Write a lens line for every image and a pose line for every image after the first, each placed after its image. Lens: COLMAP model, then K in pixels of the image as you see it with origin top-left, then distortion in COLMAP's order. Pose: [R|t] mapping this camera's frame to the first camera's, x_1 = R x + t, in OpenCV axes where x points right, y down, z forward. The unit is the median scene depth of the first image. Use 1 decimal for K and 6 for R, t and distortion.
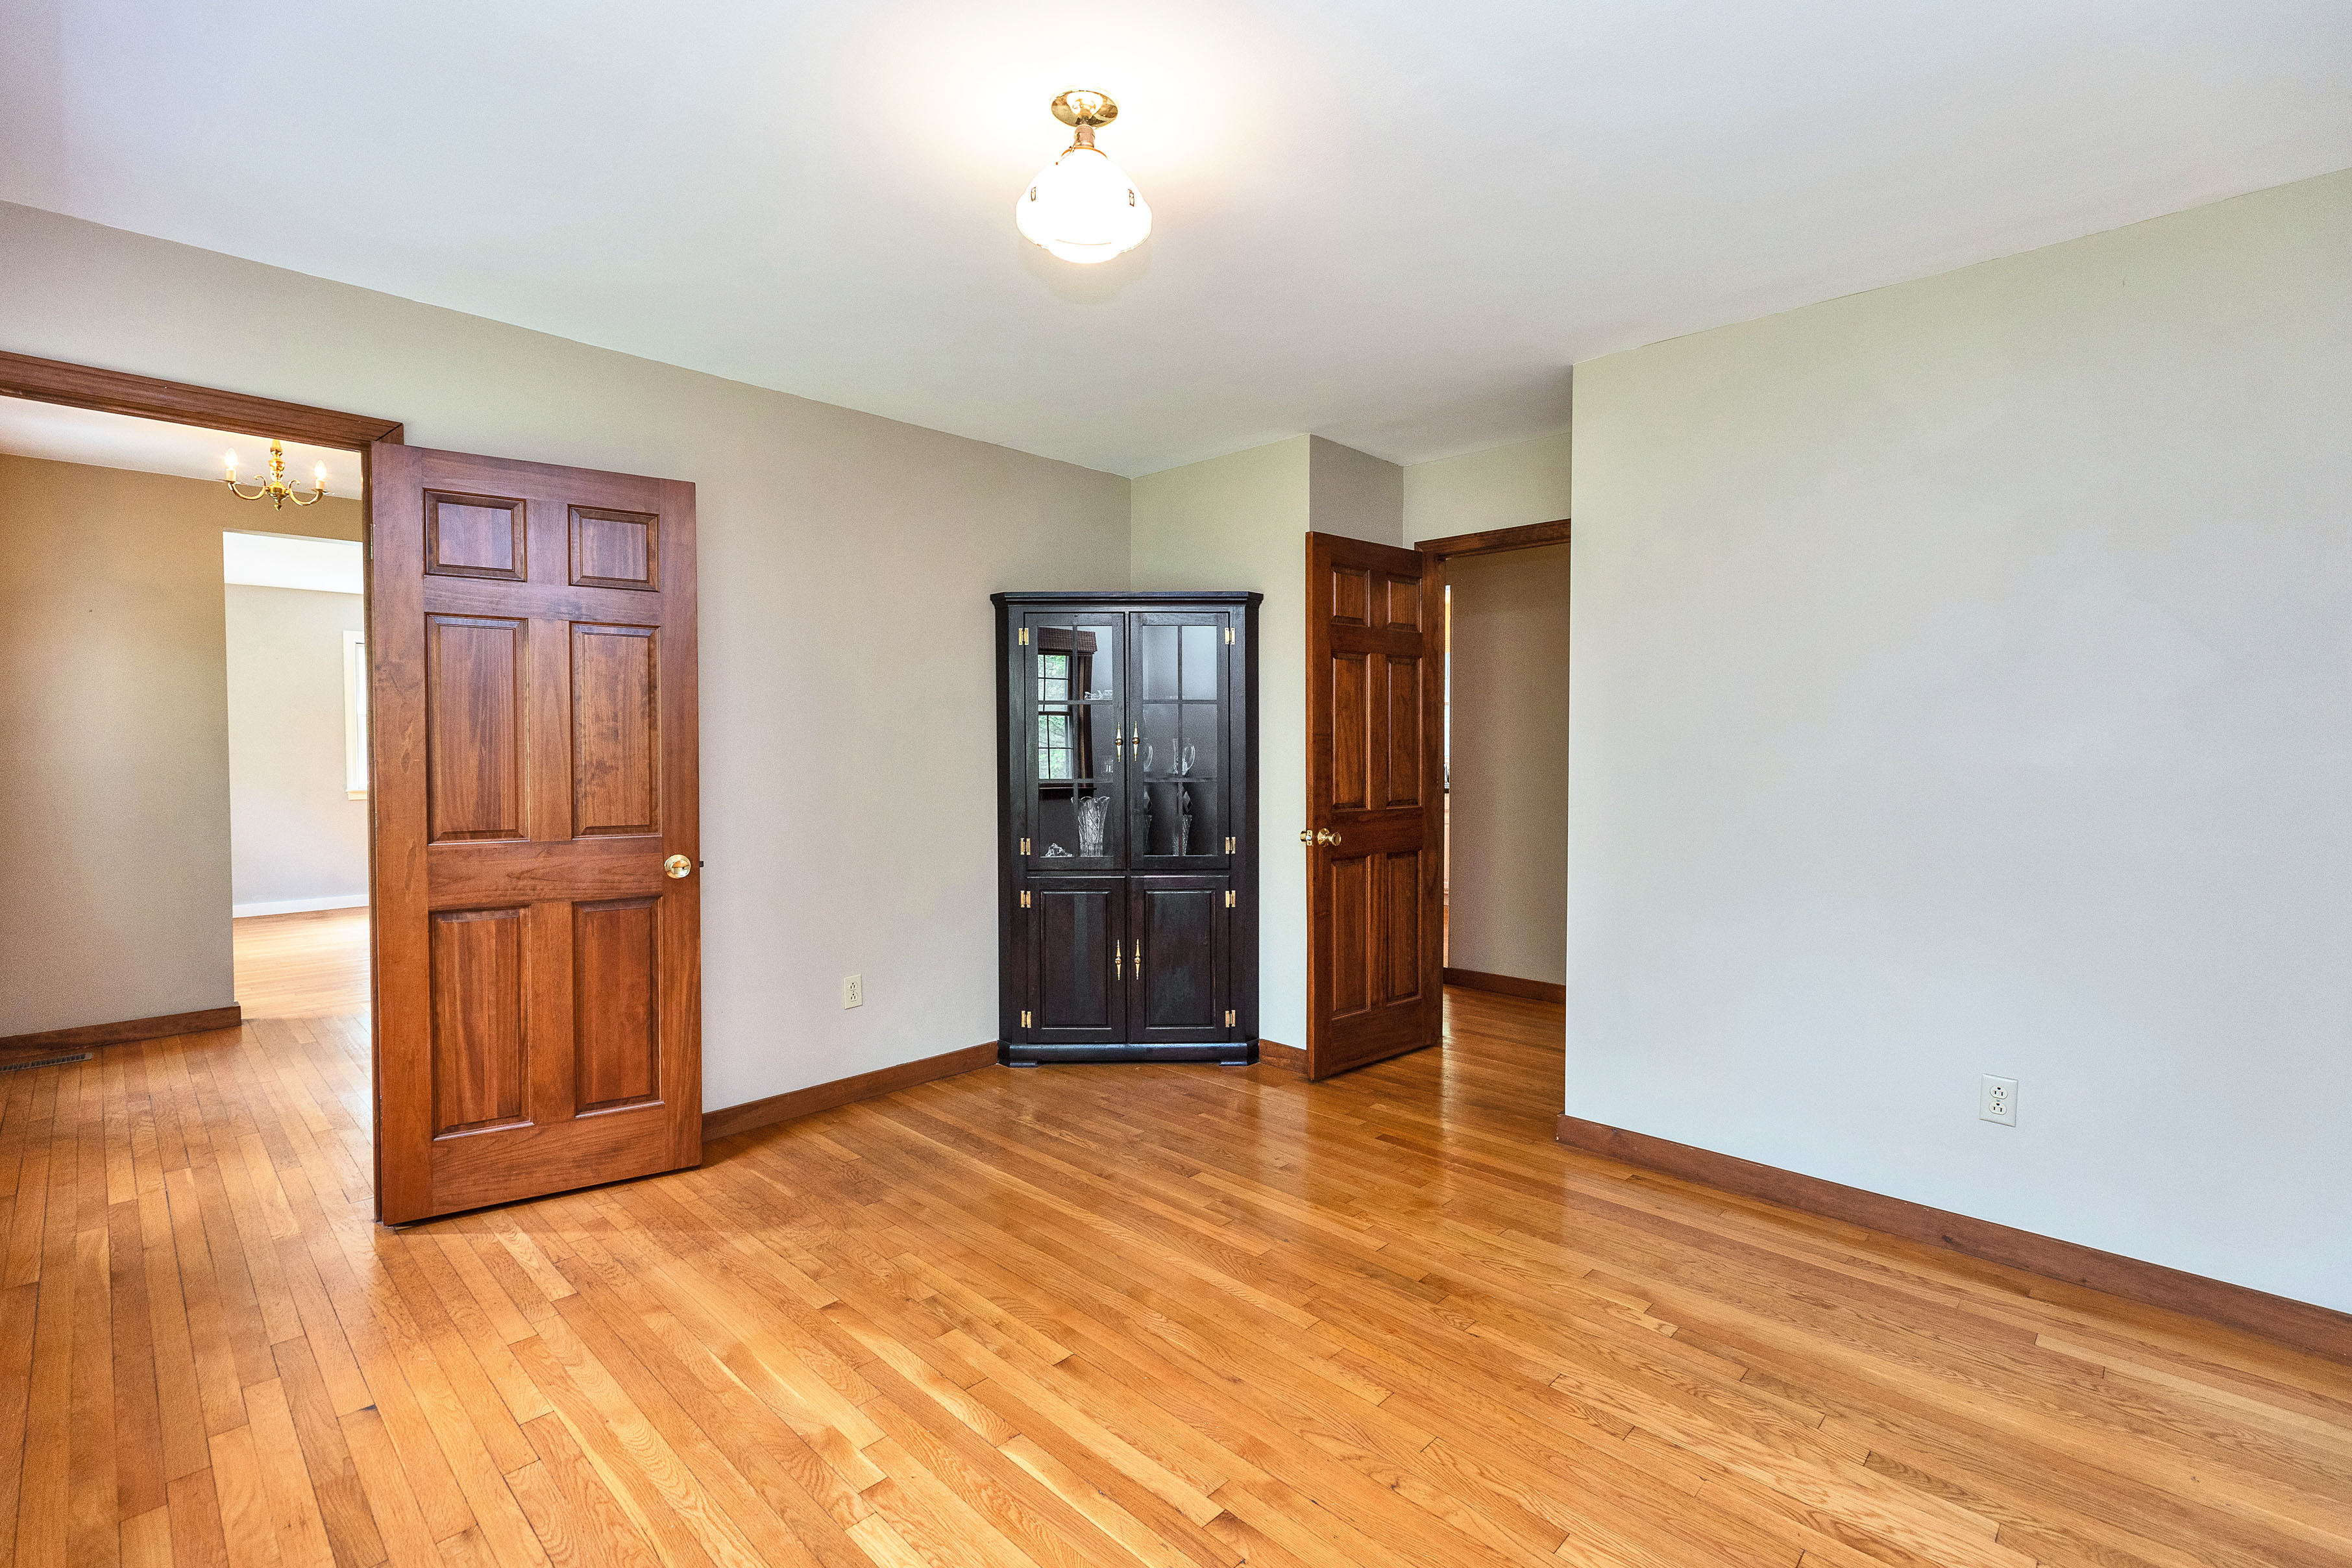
lens RADIAL K [[1039.6, 0, 1179.5], [0, 1039.6, 765.4], [0, 0, 1]] dist [-0.000709, -0.000027]
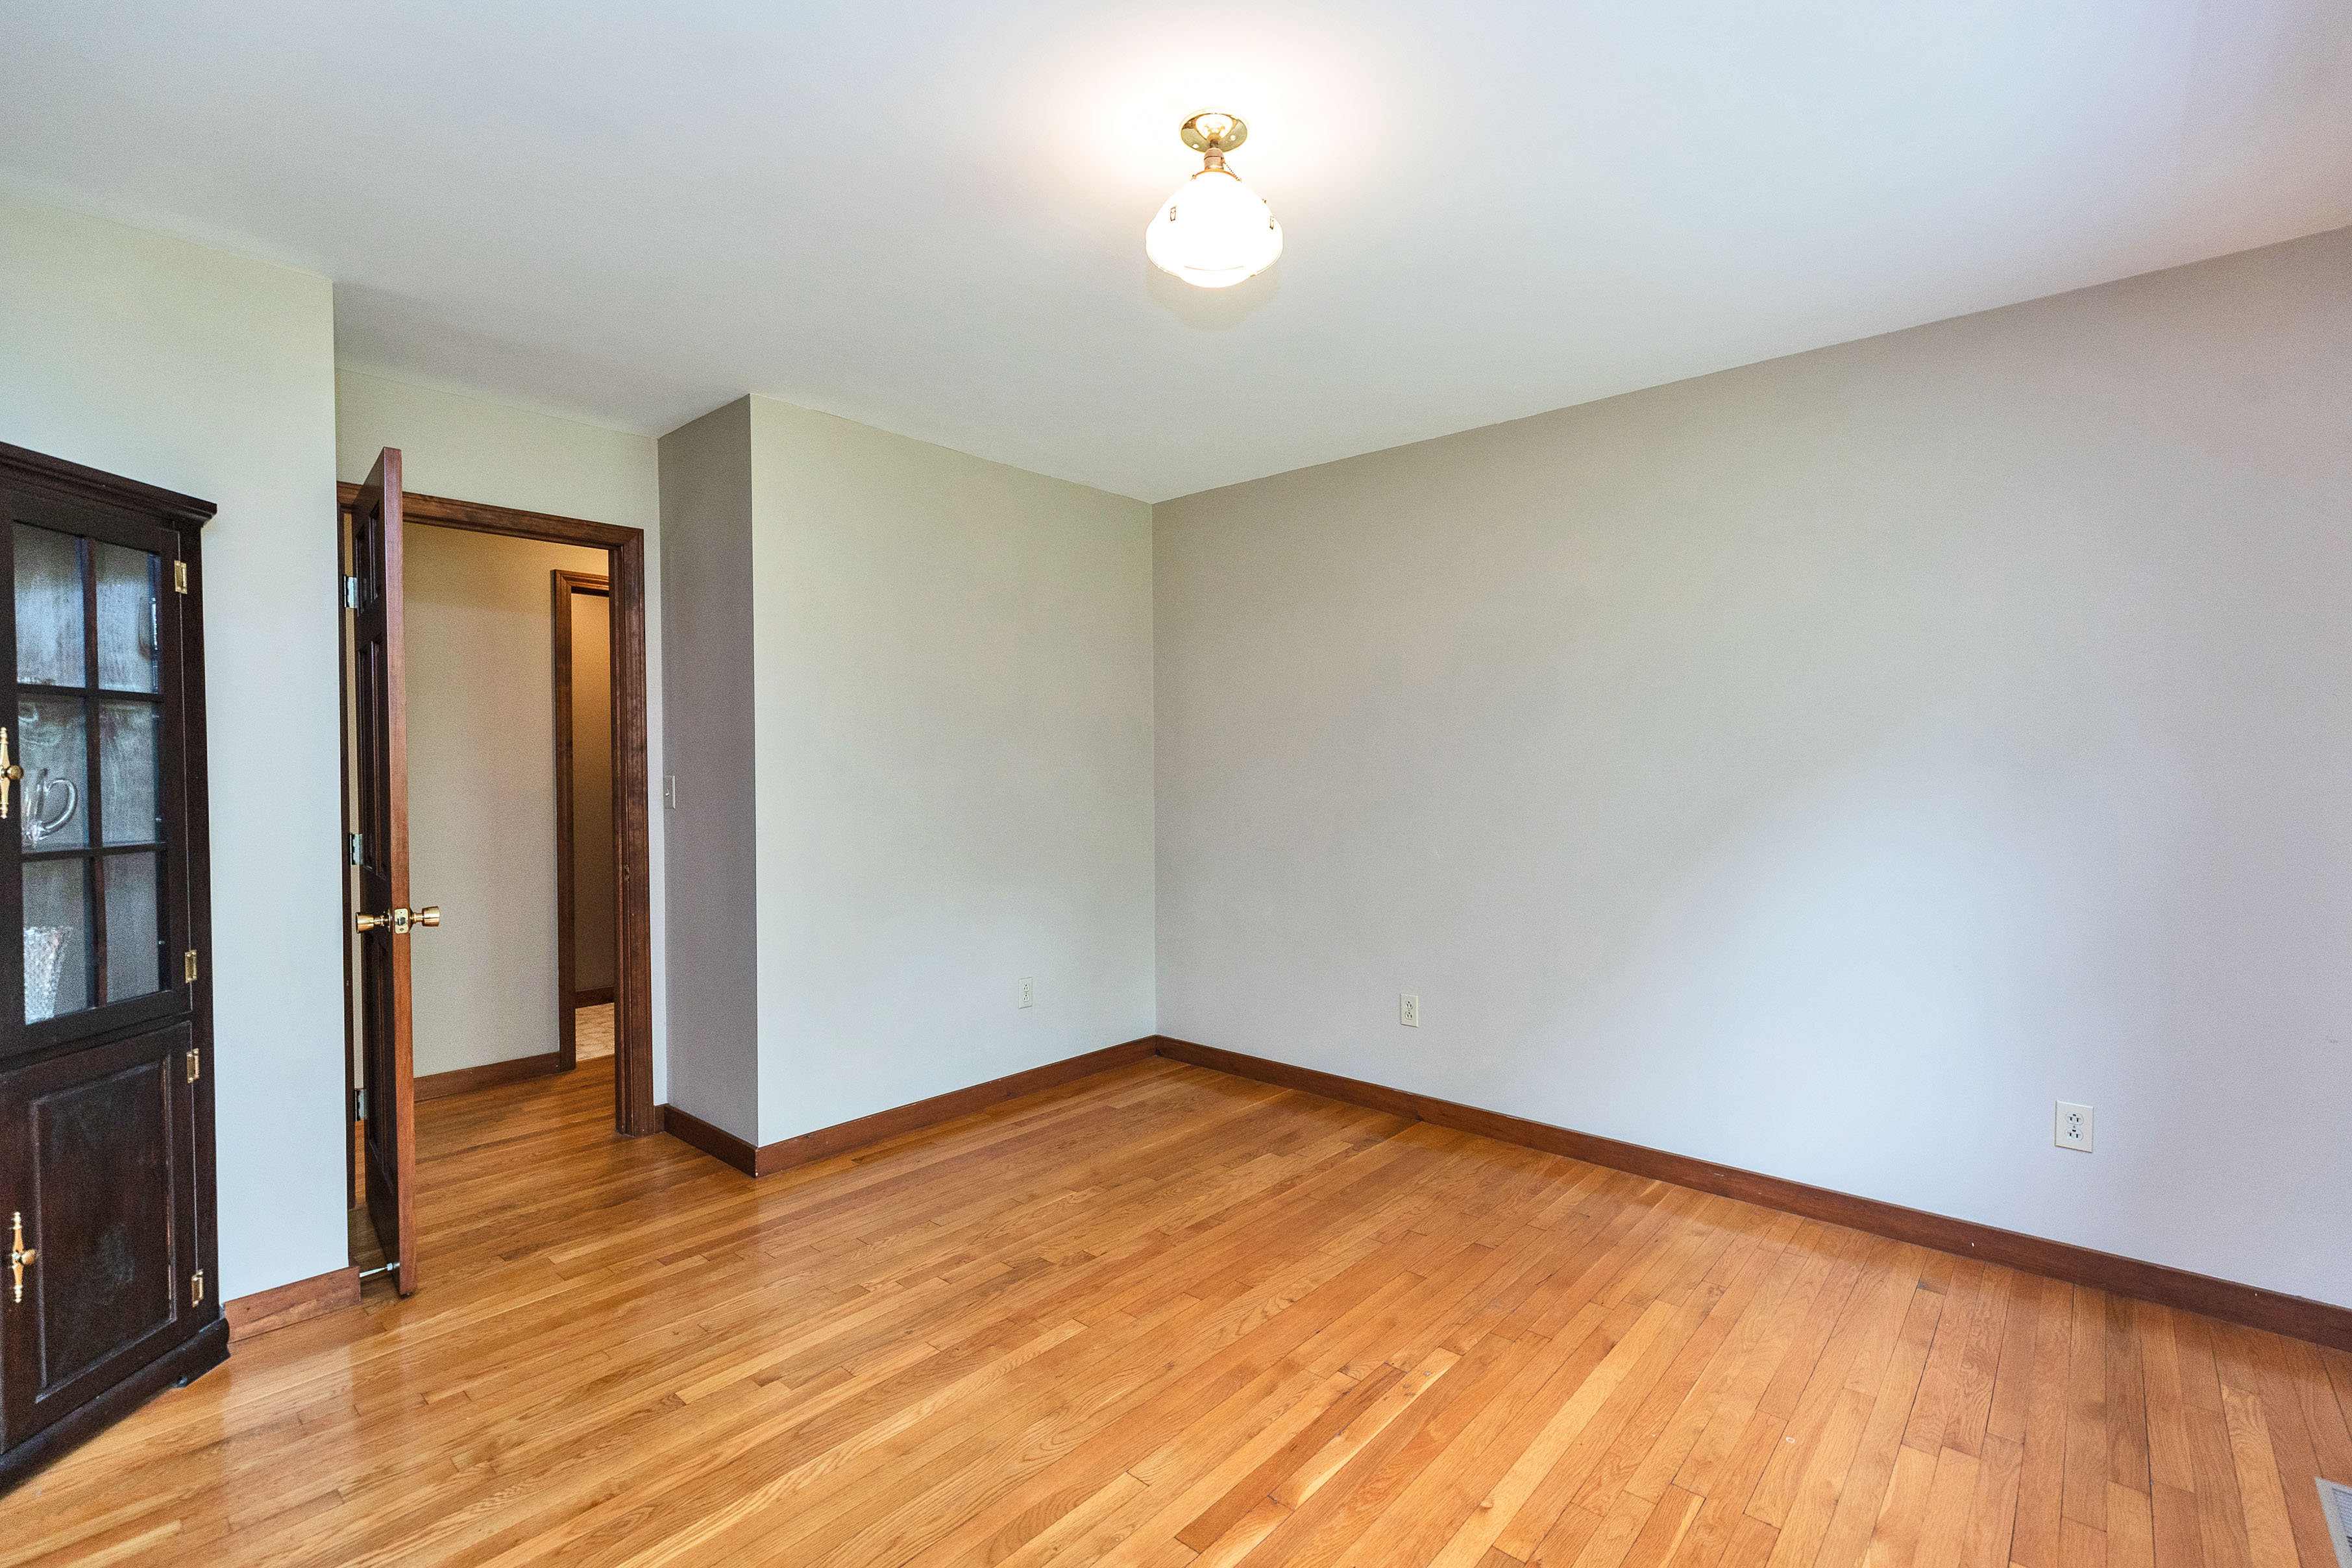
lens RADIAL K [[1053.1, 0, 1169.4], [0, 1053.1, 779.1], [0, 0, 1]] dist [-0.001182, -0.000021]
pose [[-0.034108, -0.012099, 0.999345, -0.851397], [0.031183, 0.999427, 0.013164, -0.017655], [-0.998932, 0.031611, -0.033712, 0.855476]]
